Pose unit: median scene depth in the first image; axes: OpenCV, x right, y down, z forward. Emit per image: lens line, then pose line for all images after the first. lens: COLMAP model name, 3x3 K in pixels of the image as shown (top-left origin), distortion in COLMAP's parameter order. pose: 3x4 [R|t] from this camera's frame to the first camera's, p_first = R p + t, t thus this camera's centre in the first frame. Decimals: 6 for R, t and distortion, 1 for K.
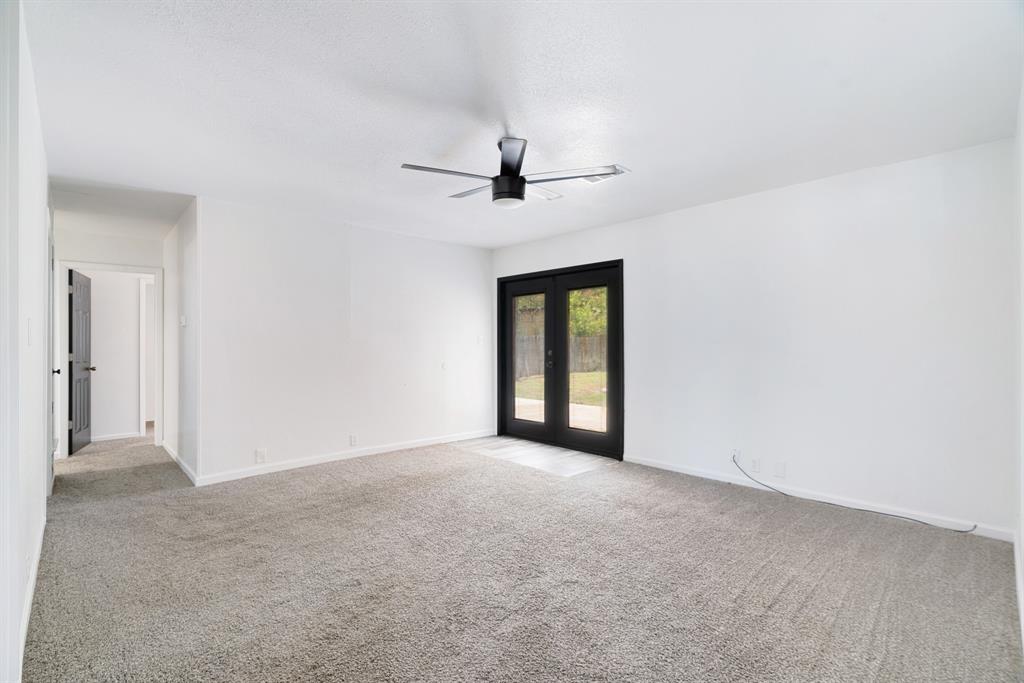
lens RADIAL K [[473.3, 0, 512.0], [0, 473.3, 341.5], [0, 0, 1]] dist [0.000435, 0.000217]
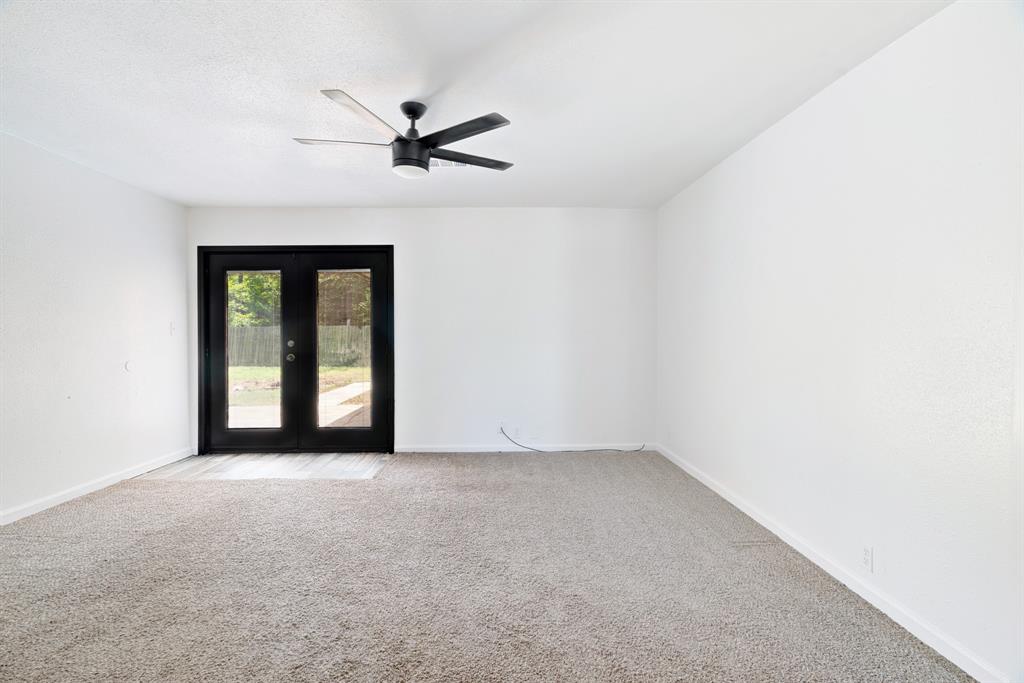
lens RADIAL K [[478.8, 0, 512.0], [0, 478.8, 341.5], [0, 0, 1]] dist [-0.028747, 0.013336]
pose [[0.675992, -0.018482, 0.736677, -0.321938], [0.001632, 0.999721, 0.023584, 0.000460], [-0.736907, -0.014740, 0.675833, 0.158153]]
